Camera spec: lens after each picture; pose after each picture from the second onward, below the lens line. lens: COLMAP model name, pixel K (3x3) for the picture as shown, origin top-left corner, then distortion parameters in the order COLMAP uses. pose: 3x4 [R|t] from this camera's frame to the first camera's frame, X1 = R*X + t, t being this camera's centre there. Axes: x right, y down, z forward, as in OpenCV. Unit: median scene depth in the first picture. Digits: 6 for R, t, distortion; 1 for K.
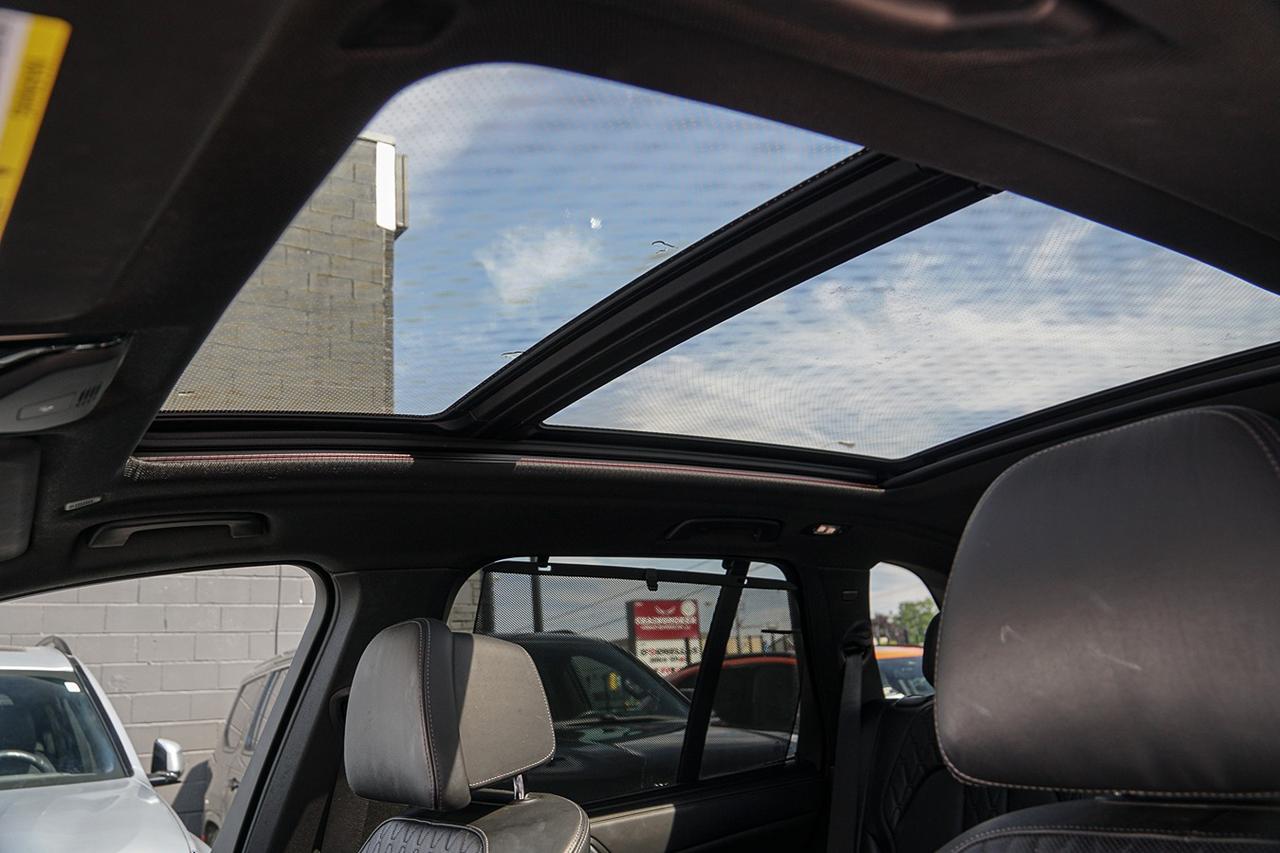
lens RADIAL K [[1002.8, 0, 640.0], [0, 1002.8, 426.5], [0, 0, 1]] dist [-0.135334, 0.102877]
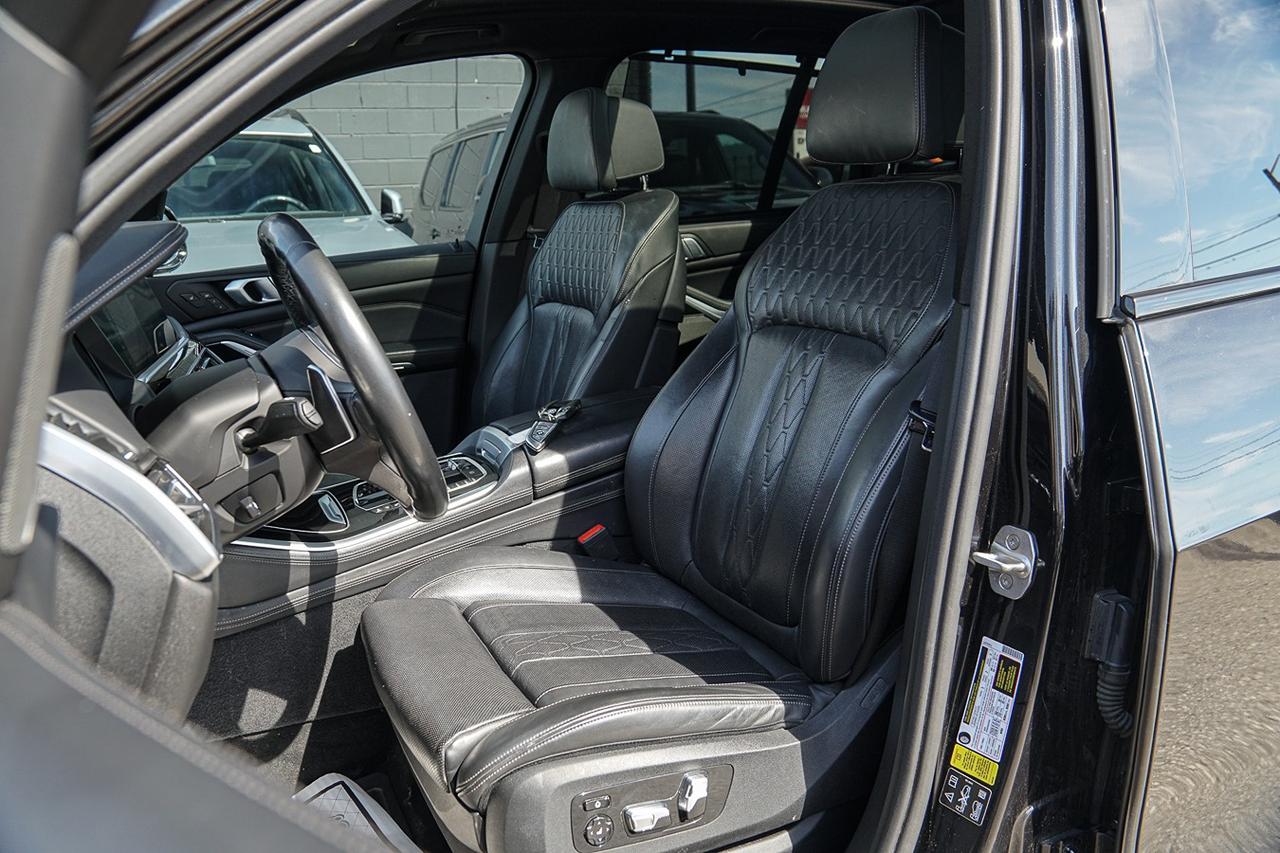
lens RADIAL K [[1002.8, 0, 640.0], [0, 1002.8, 426.5], [0, 0, 1]] dist [-0.135334, 0.102877]
pose [[0.986913, 0.081111, -0.139369, 0.051727], [-0.003580, 0.875093, 0.483942, -0.041763], [0.161214, -0.477110, 0.863931, -0.254609]]
